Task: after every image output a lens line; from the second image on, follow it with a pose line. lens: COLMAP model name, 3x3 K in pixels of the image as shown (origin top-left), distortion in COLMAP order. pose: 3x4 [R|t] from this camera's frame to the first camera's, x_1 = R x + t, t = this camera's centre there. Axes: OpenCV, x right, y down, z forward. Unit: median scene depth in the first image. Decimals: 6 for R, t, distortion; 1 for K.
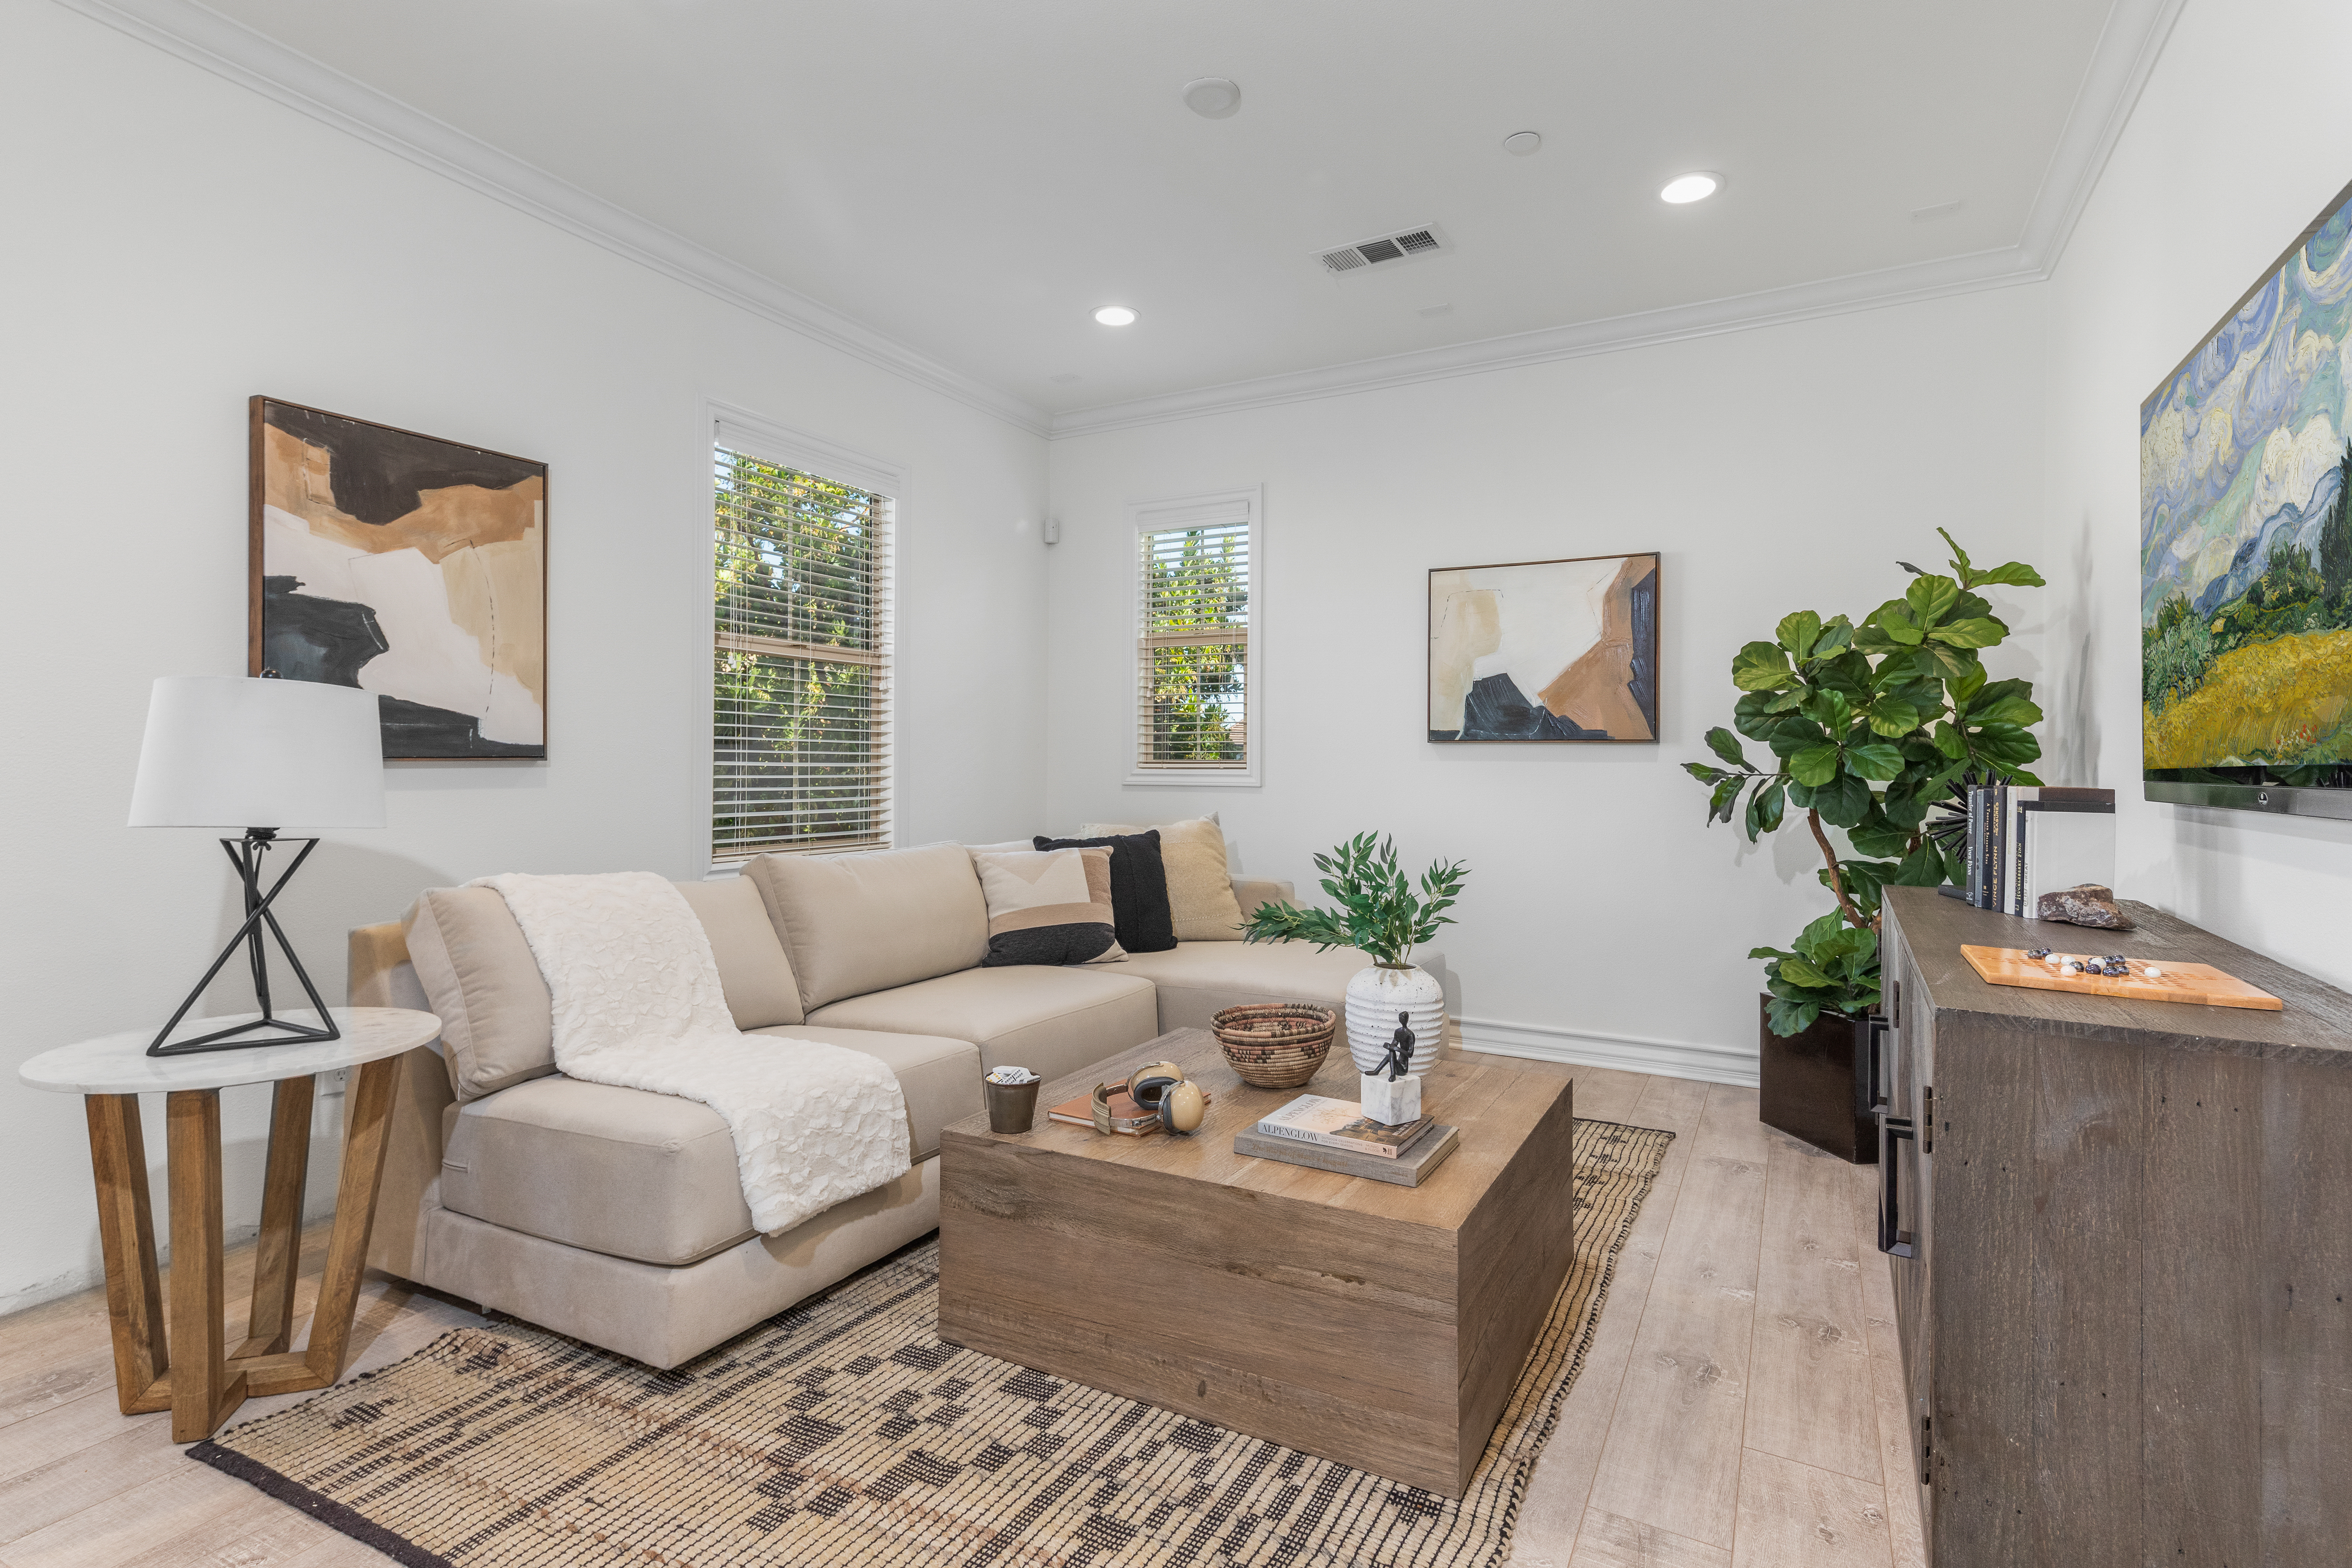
lens RADIAL K [[1202.7, 0, 1166.4], [0, 1202.7, 767.1], [0, 0, 1]] dist [0.028080, -0.002172]
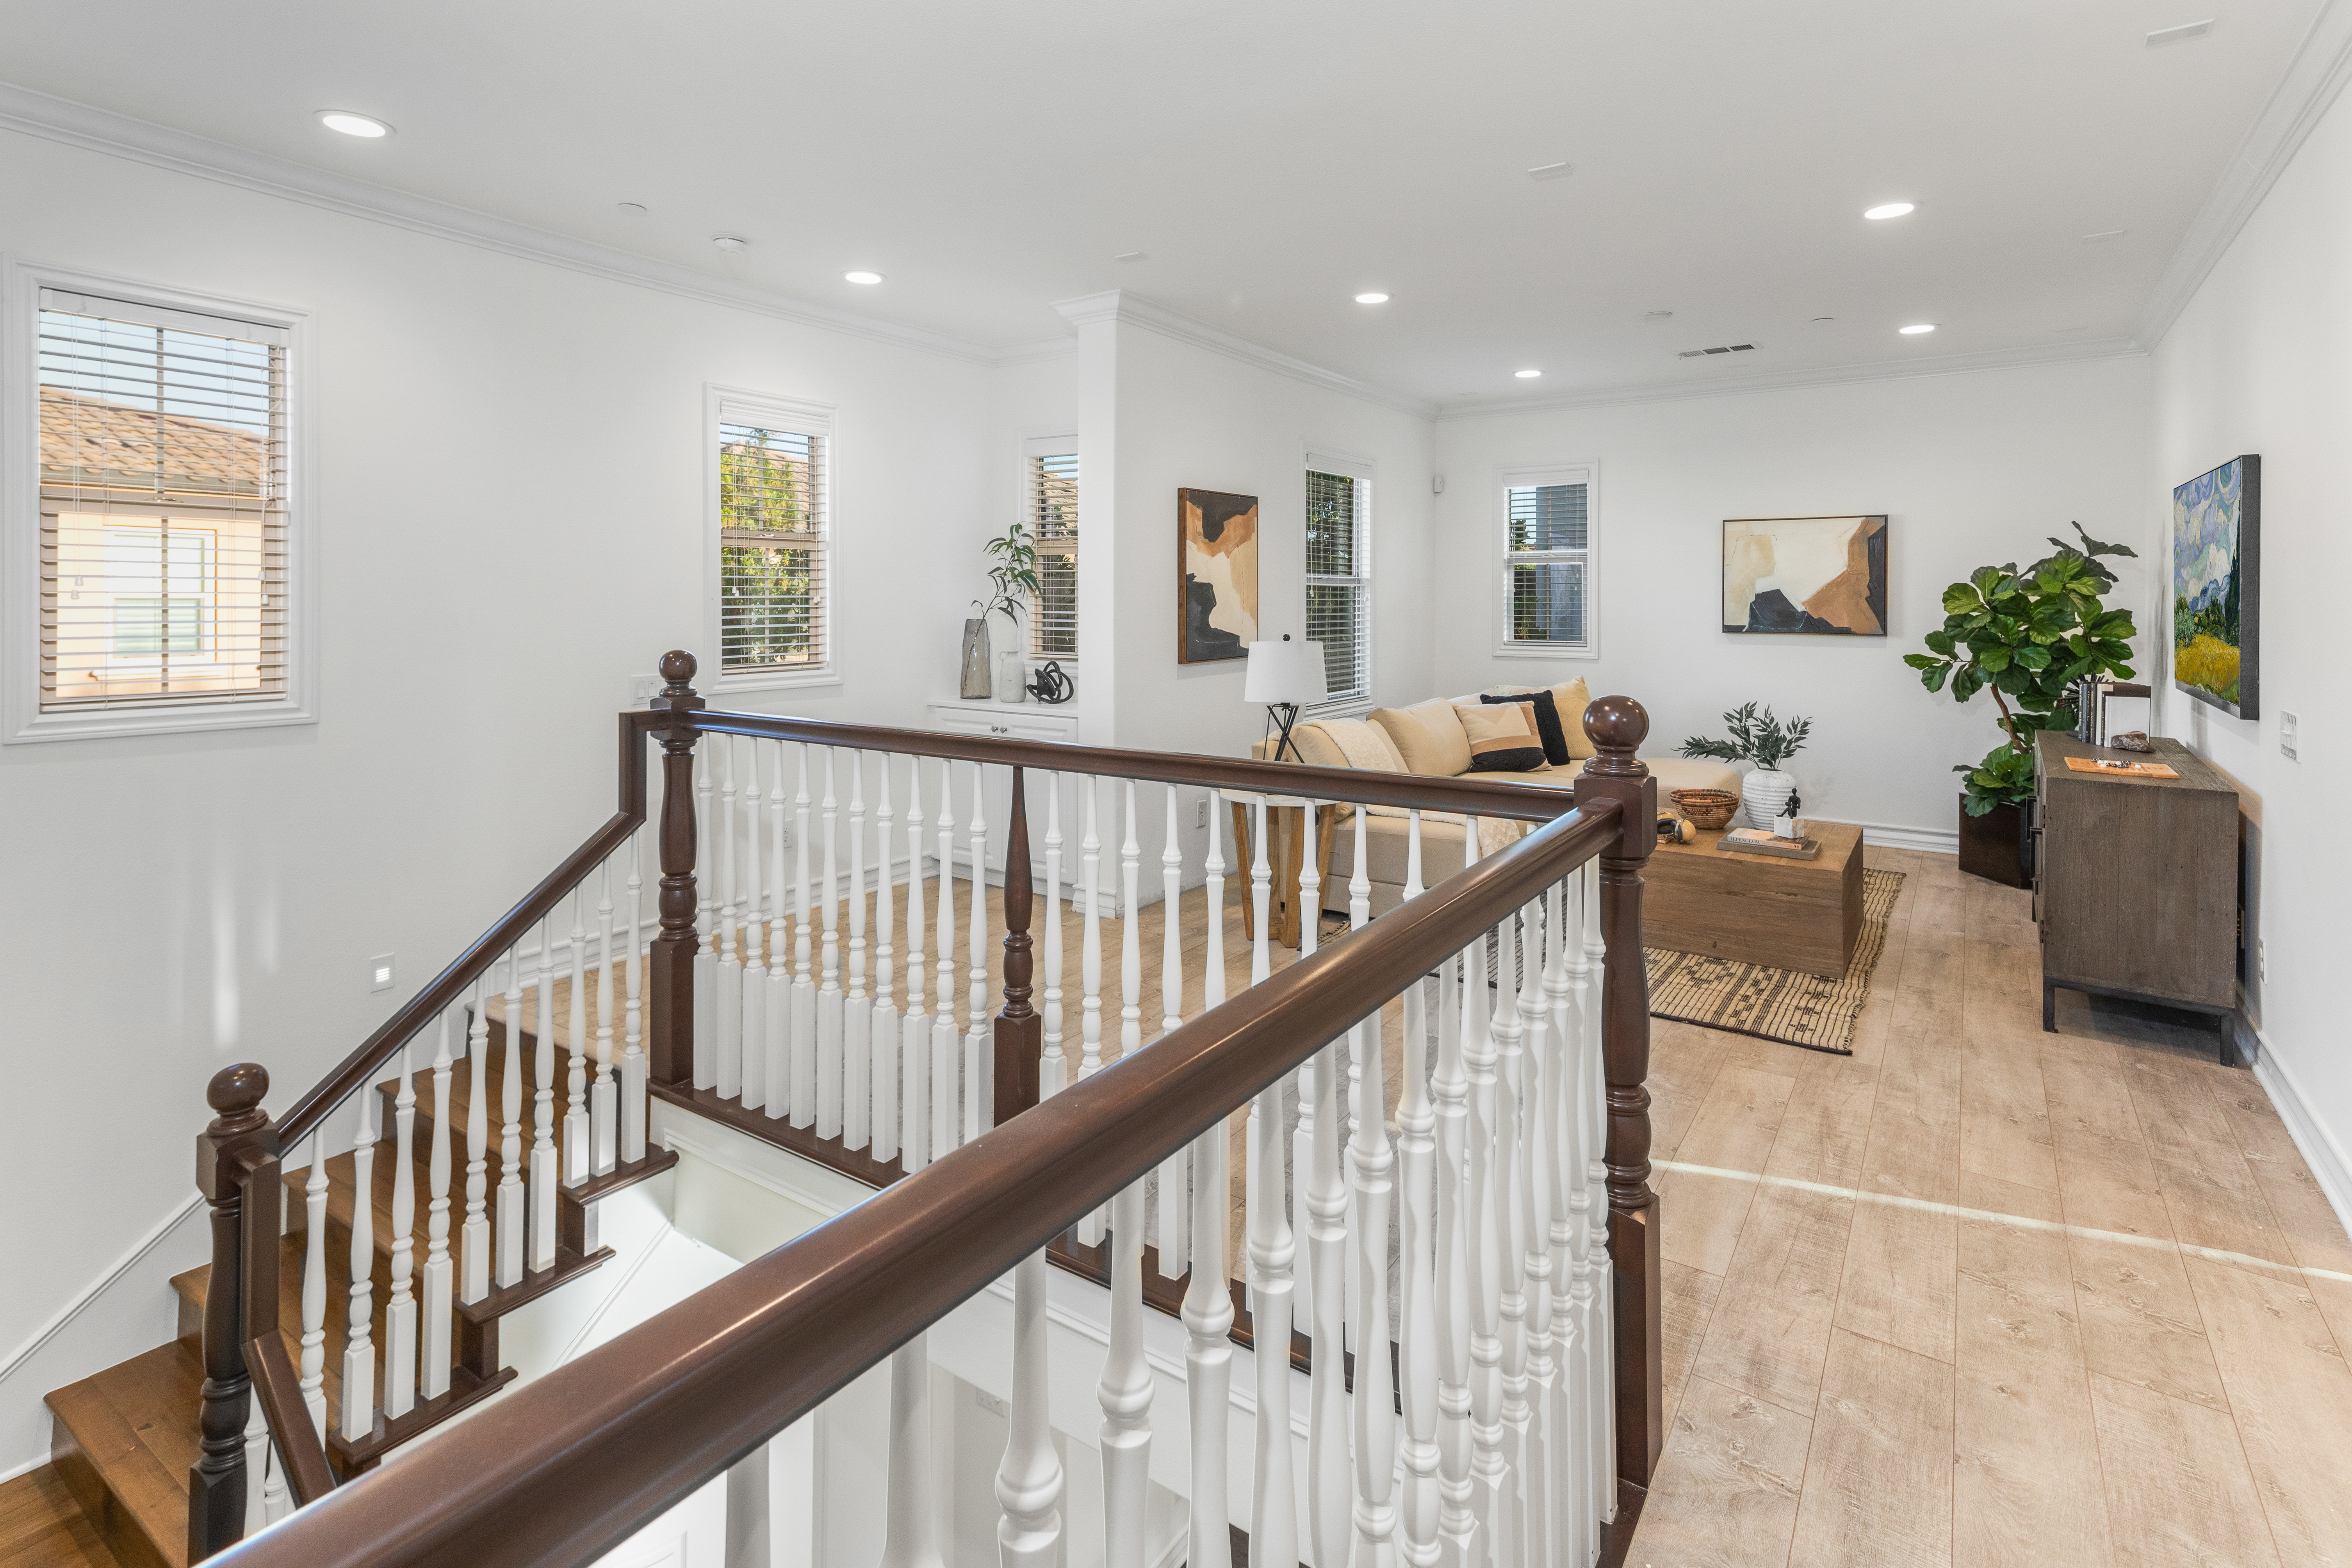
lens RADIAL K [[1202.7, 0, 1160.9], [0, 1202.7, 613.3], [0, 0, 1]] dist [0.028080, -0.002172]
pose [[0.994719, -0.005003, -0.102512, -0.504346], [0.006392, 0.999892, 0.013224, -0.104632], [0.102435, -0.013809, 0.994644, -0.909412]]
